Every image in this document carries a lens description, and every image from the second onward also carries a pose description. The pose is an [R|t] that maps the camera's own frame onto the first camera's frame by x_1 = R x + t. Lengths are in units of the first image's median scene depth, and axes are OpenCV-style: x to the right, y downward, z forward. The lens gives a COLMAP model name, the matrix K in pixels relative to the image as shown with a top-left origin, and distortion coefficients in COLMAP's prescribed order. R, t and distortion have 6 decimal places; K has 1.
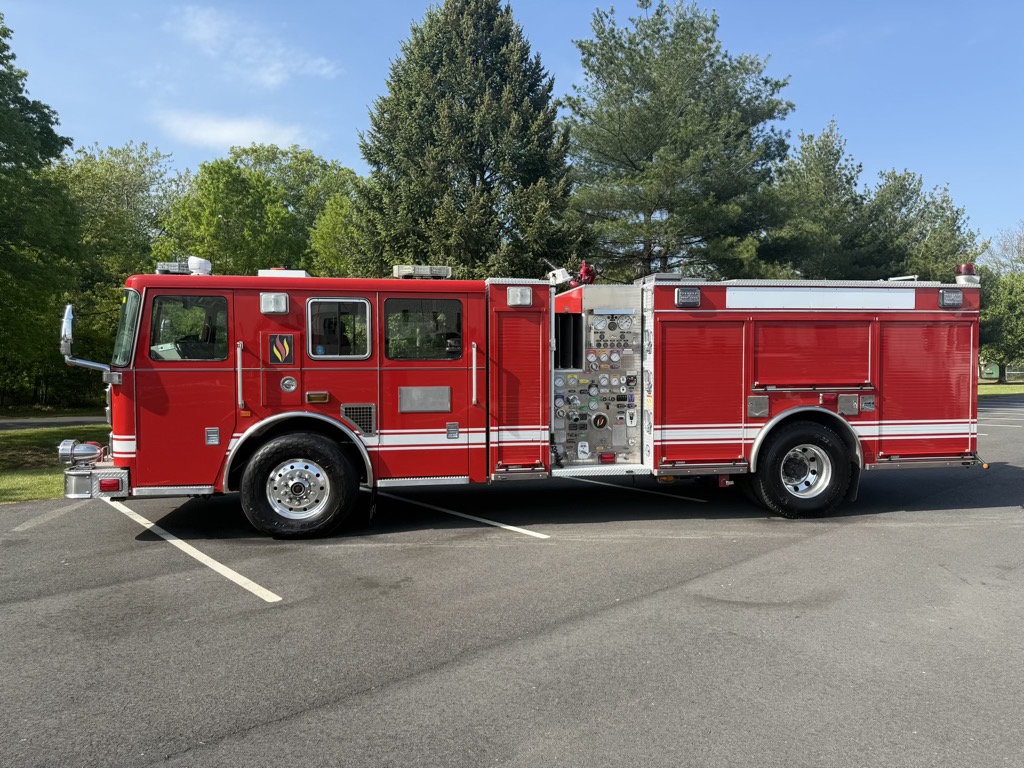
lens RADIAL K [[709.2, 0, 512.1], [0, 709.2, 383.6], [0, 0, 1]] dist [-0.002176, -0.012890]
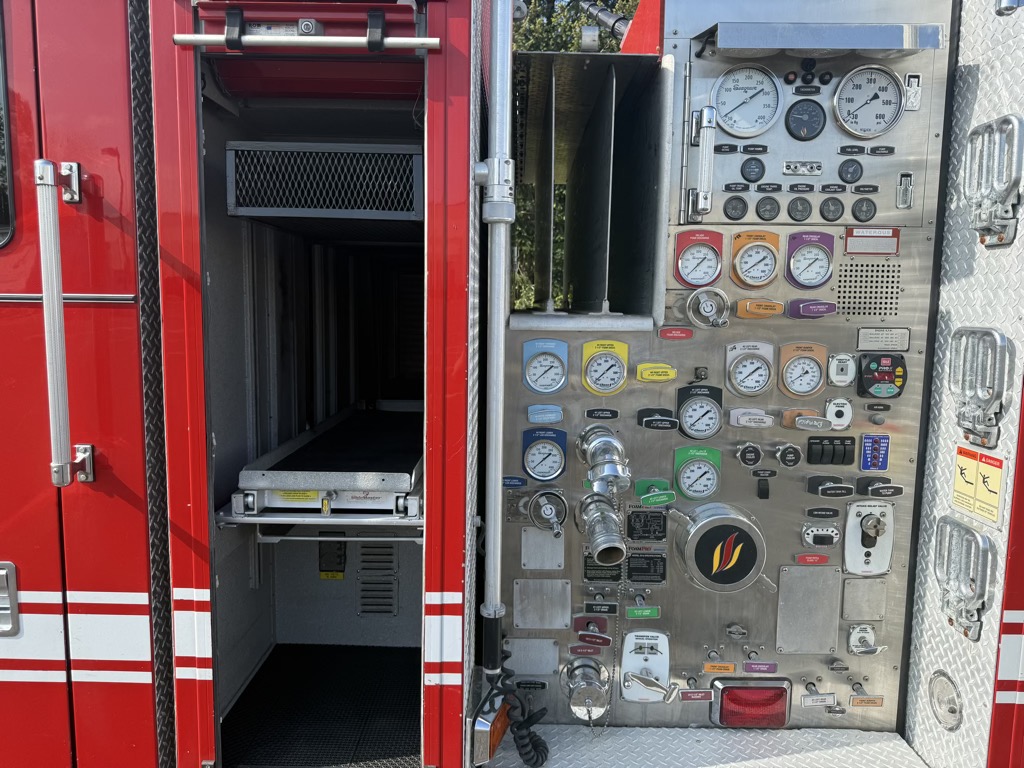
lens RADIAL K [[709.2, 0, 511.9], [0, 709.2, 383.4], [0, 0, 1]] dist [-0.002176, -0.012890]
pose [[0.986427, 0.036747, -0.160038, 0.091328], [-0.025409, 0.997058, 0.072321, -0.014551], [0.162225, -0.067273, 0.984458, 0.770940]]
